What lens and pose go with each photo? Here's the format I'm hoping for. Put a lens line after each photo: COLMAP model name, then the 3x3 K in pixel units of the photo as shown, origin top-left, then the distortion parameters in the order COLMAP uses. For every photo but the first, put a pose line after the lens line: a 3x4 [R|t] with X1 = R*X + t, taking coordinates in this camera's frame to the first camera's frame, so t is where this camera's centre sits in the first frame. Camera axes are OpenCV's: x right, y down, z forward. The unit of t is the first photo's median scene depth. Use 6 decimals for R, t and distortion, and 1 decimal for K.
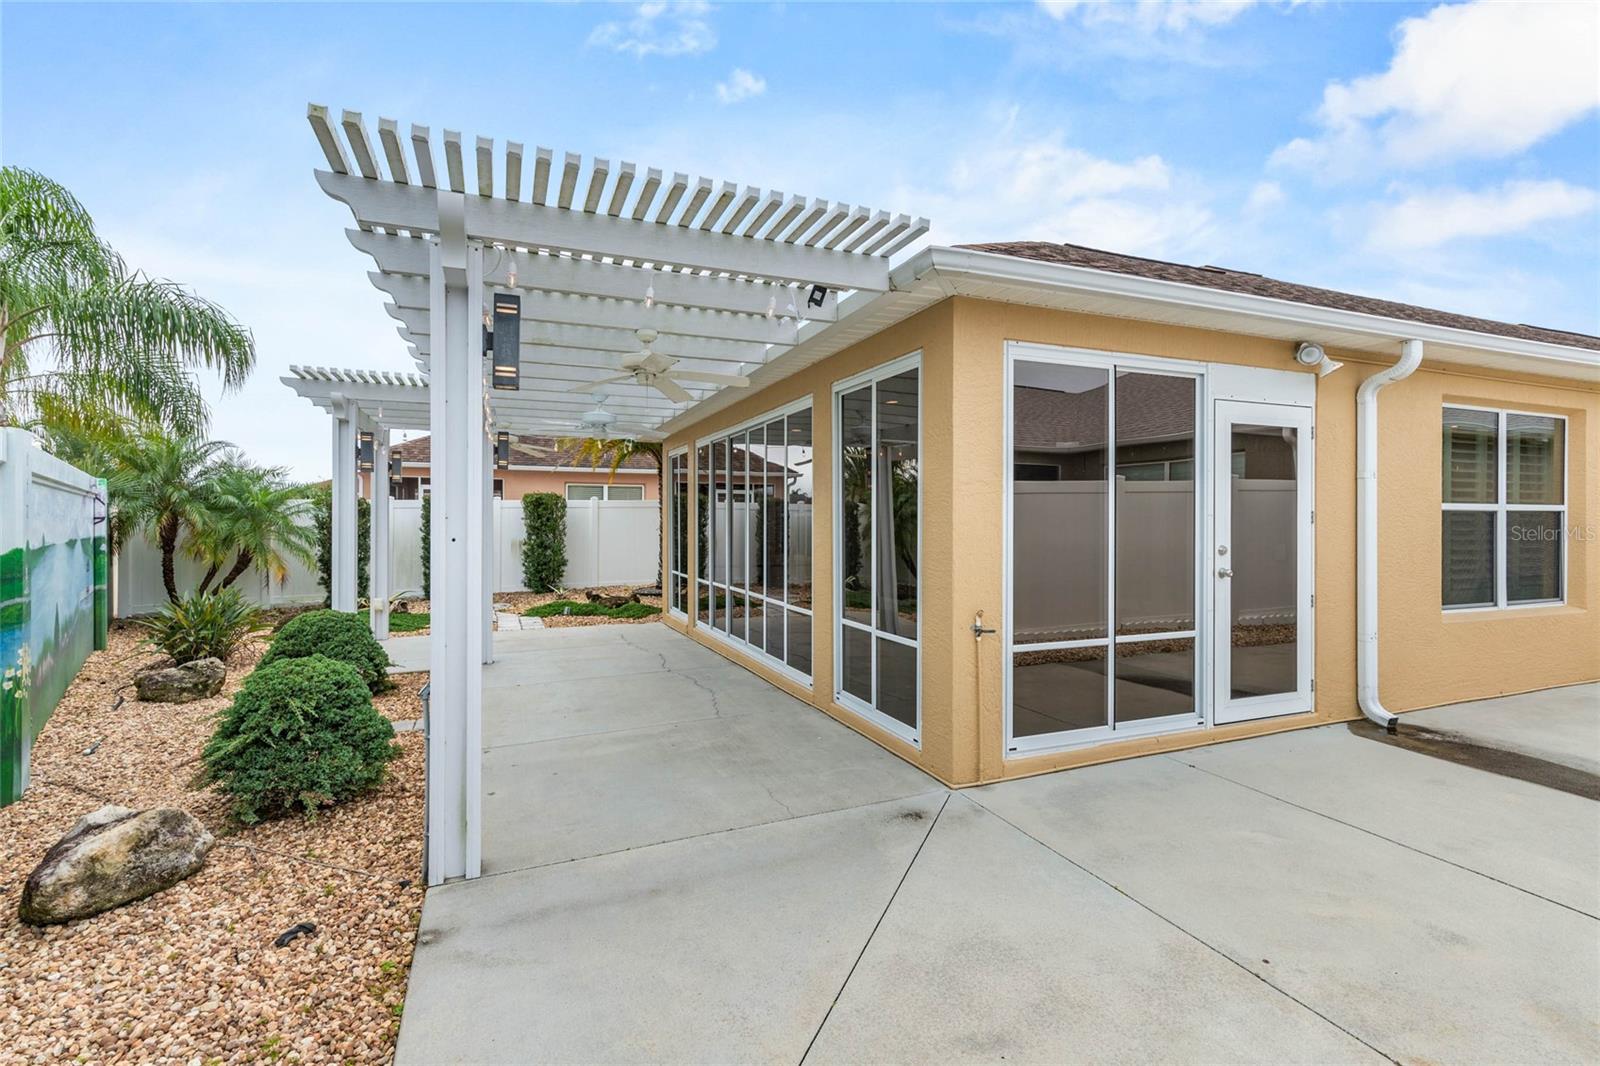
lens RADIAL K [[743.5, 0, 803.6], [0, 743.5, 514.5], [0, 0, 1]] dist [0.003658, -0.000181]
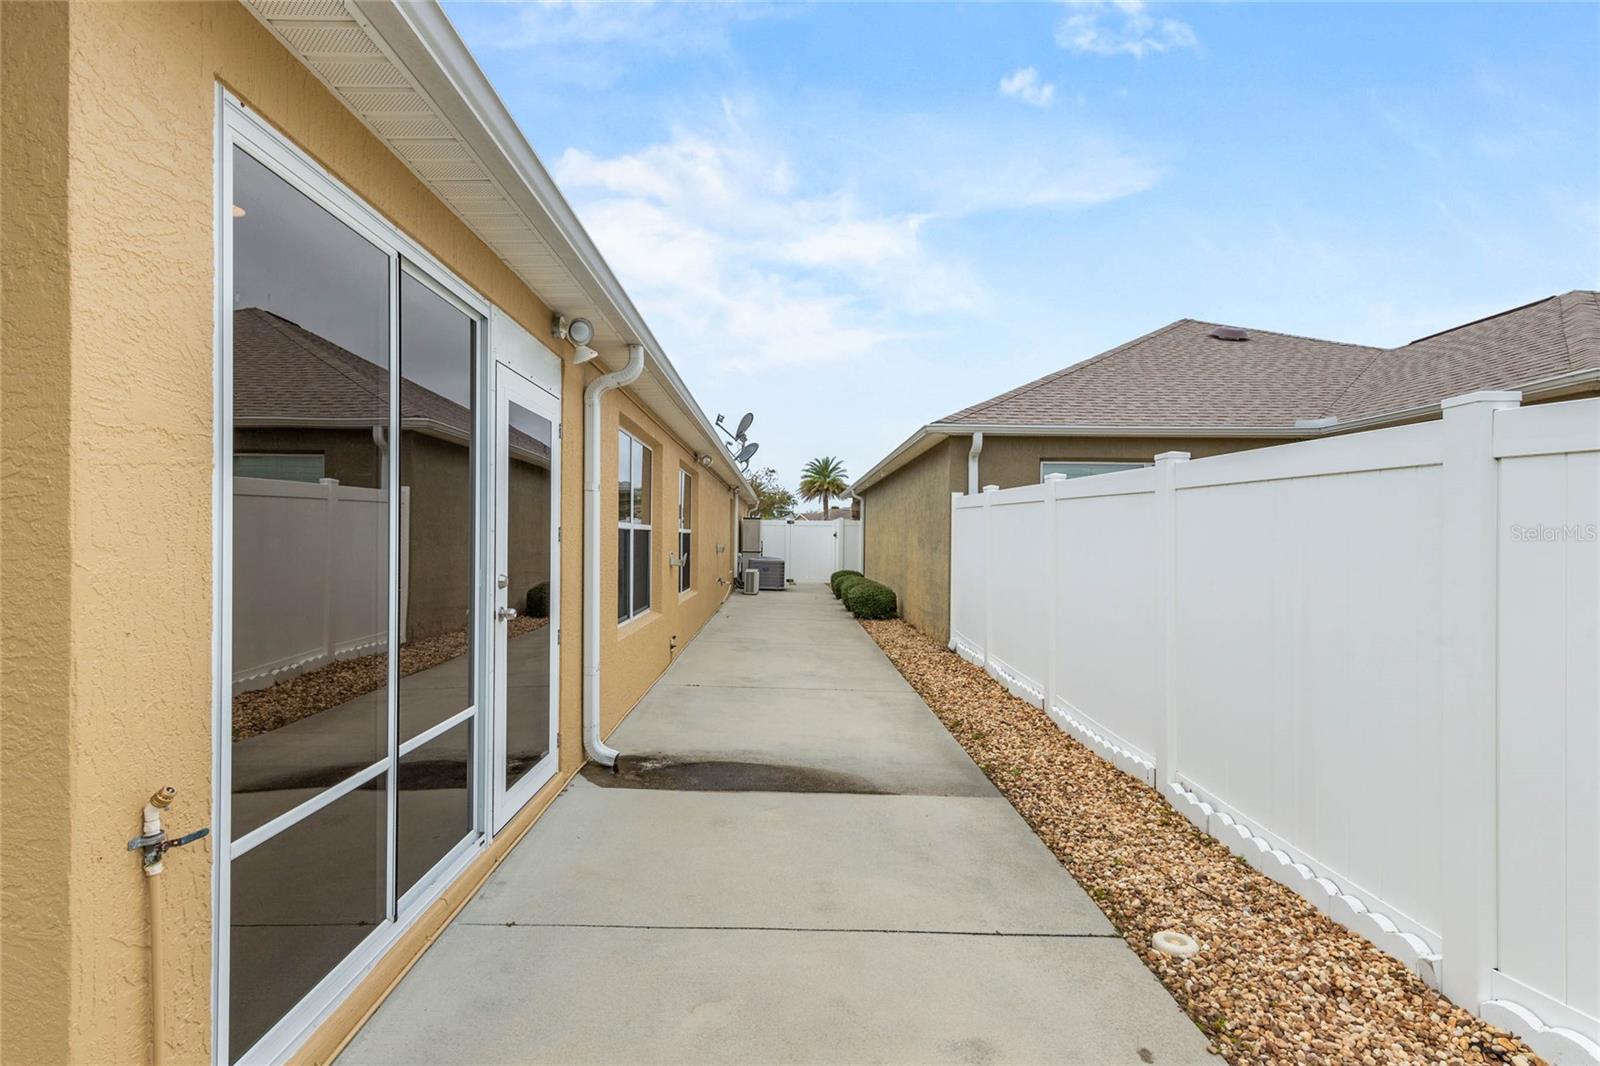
lens RADIAL K [[757.8, 0, 792.2], [0, 757.8, 539.8], [0, 0, 1]] dist [0.001044, 0.000245]
pose [[0.376119, 0.000429, 0.926571, 0.012335], [-0.012309, 0.999914, 0.004534, 0.003498], [-0.926490, -0.013111, 0.376092, 0.567918]]
